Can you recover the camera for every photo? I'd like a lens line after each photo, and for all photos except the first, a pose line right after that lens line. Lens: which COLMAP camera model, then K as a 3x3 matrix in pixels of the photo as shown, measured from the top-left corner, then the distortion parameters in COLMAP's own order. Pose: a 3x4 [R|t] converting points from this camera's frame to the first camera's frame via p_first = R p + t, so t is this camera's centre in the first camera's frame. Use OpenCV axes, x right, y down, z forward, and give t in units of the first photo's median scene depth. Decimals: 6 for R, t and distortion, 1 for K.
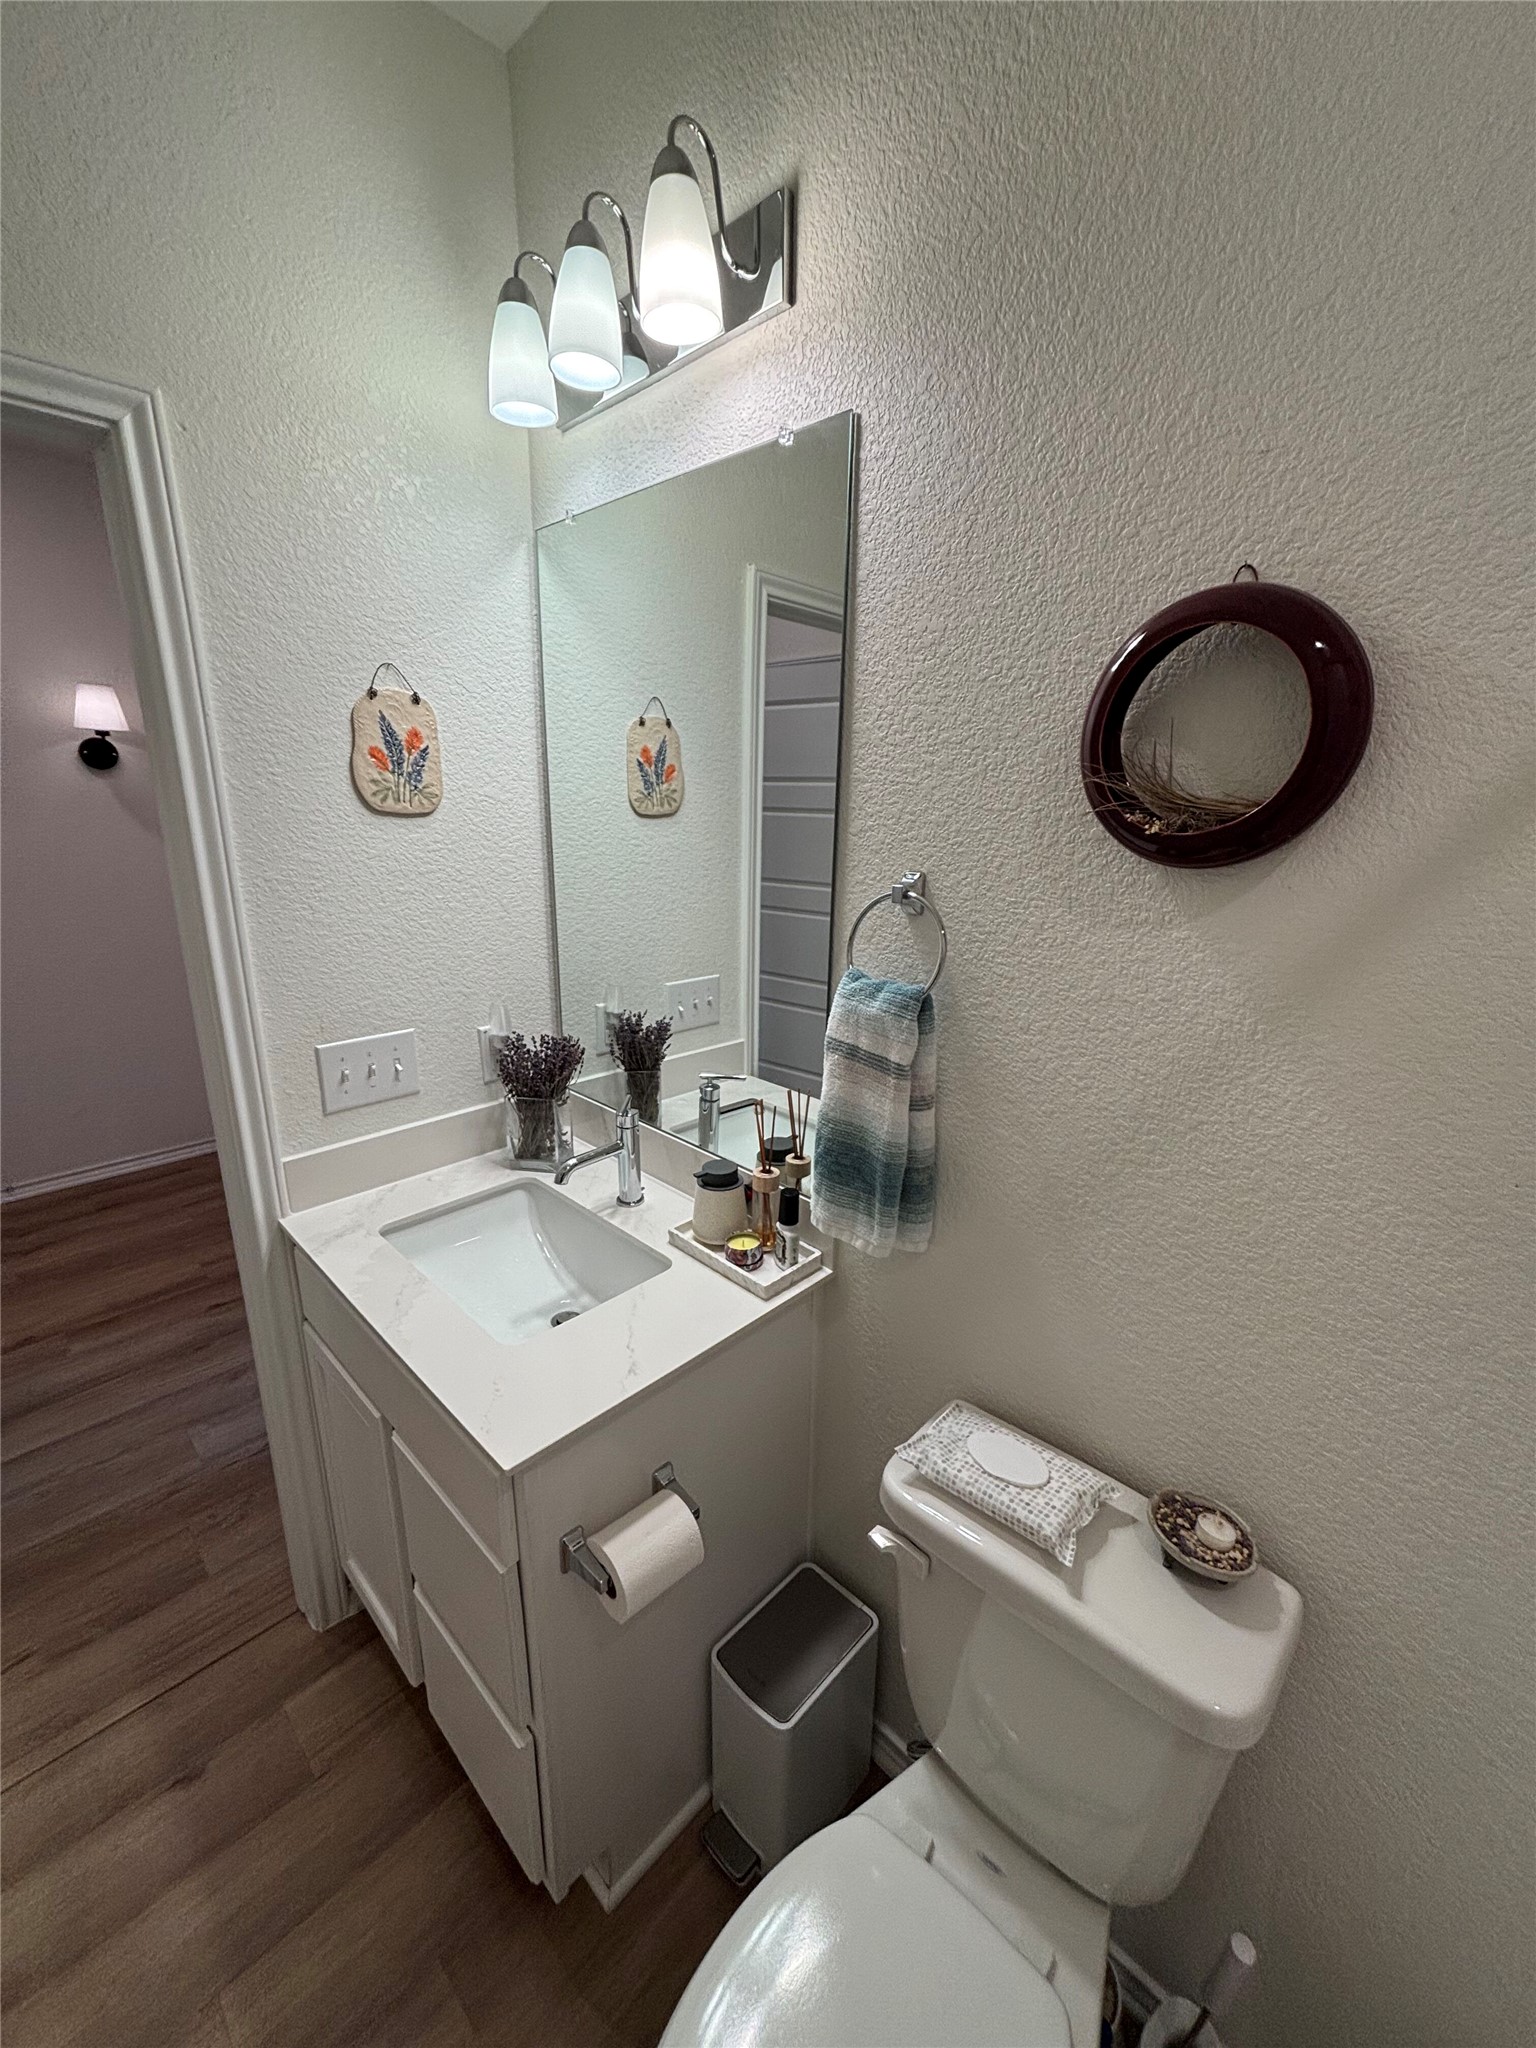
lens RADIAL K [[815.8, 0, 768.0], [0, 815.8, 1024.0], [0, 0, 1]] dist [0.000402, 0.000007]
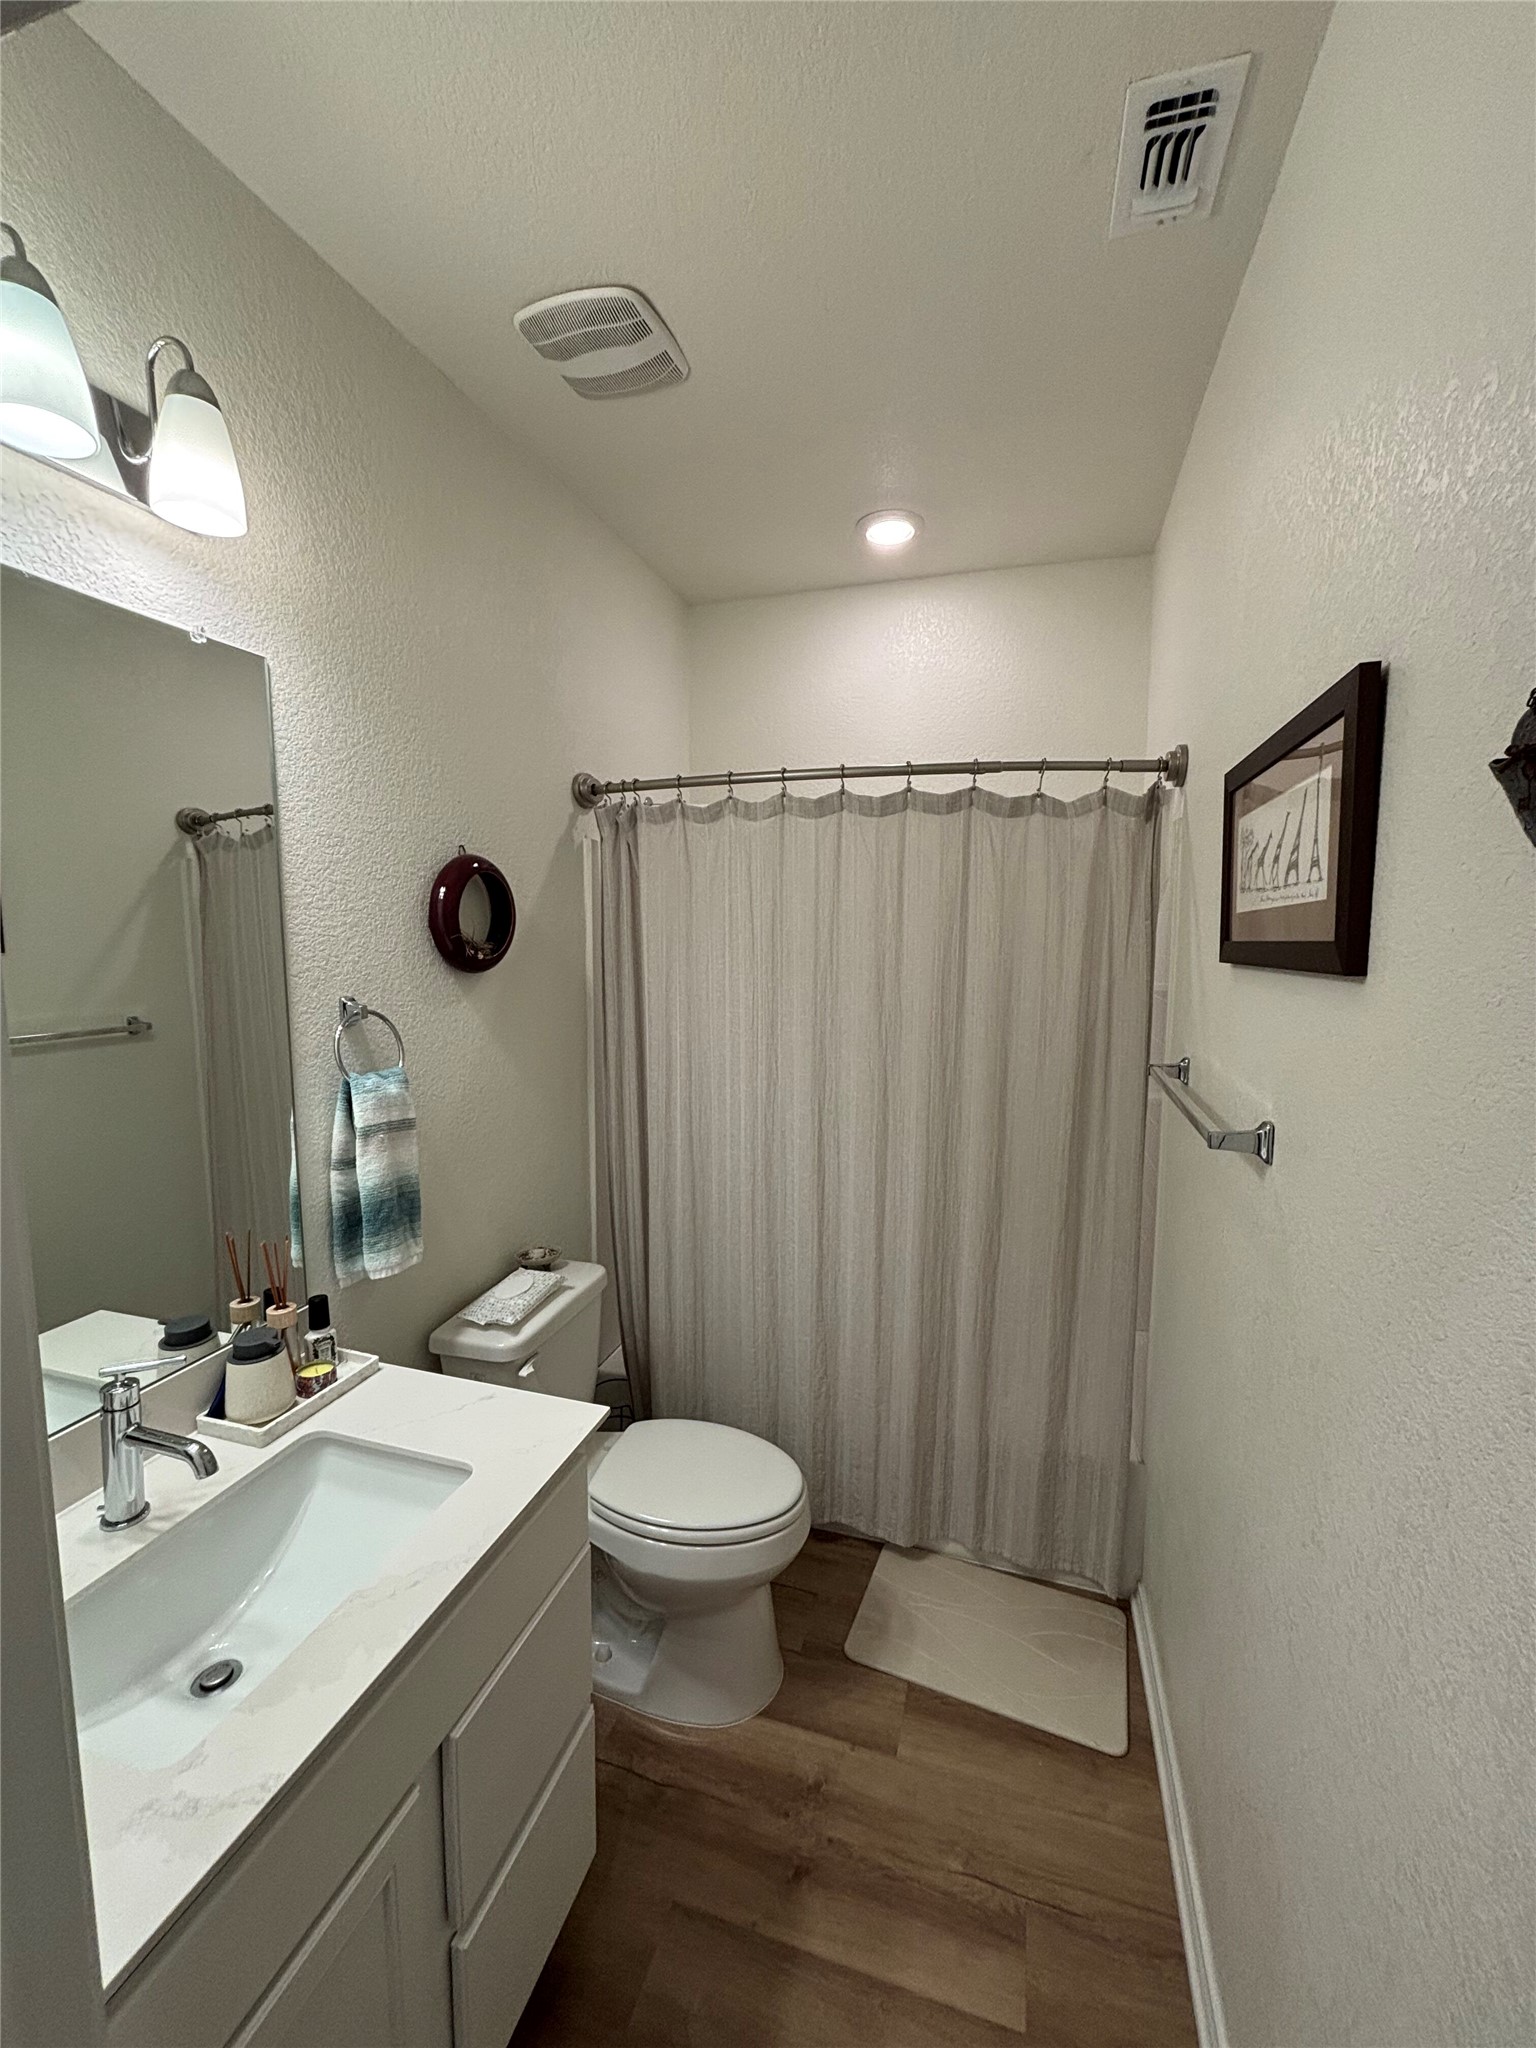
lens RADIAL K [[826.0, 0, 768.0], [0, 826.0, 1024.0], [0, 0, 1]] dist [0.000002, -0.000014]
pose [[-0.457215, -0.118258, 0.881459, -1.480253], [0.223518, 0.944028, 0.242592, -0.343447], [-0.860810, 0.307938, -0.405190, 1.022581]]
